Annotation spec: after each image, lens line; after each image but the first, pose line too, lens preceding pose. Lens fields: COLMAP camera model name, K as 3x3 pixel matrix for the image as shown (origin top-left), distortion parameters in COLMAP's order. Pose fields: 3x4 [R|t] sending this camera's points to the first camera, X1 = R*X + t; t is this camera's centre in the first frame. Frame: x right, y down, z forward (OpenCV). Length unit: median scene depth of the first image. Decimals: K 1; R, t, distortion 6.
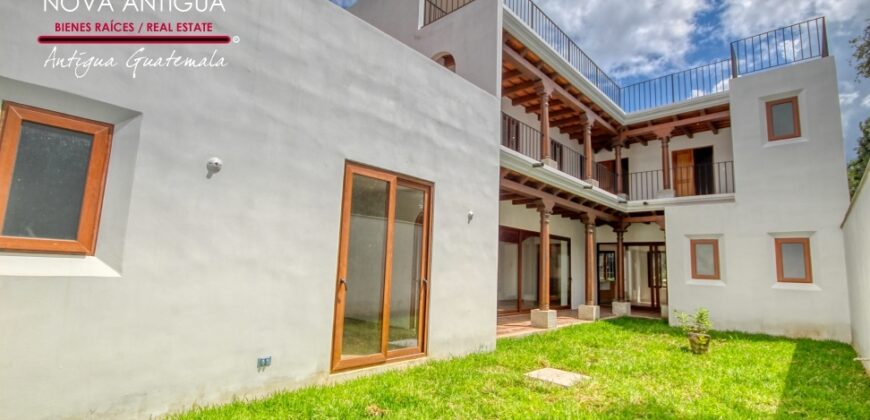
lens RADIAL K [[405.8, 0, 436.6], [0, 405.8, 212.6], [0, 0, 1]] dist [-0.001973, -0.000090]
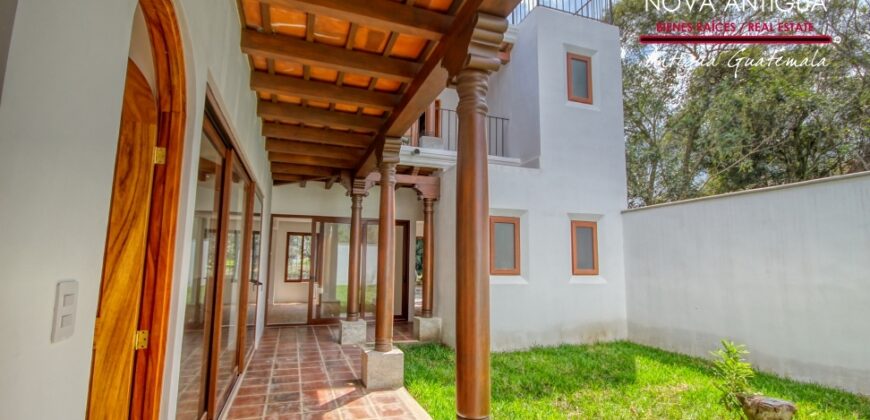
lens RADIAL K [[405.8, 0, 436.6], [0, 405.8, 212.6], [0, 0, 1]] dist [-0.001973, -0.000090]
pose [[0.430003, 0.097072, 0.897593, 0.008644], [-0.106055, 0.992751, -0.056556, 0.120870], [-0.896576, -0.070875, 0.437181, 0.891297]]
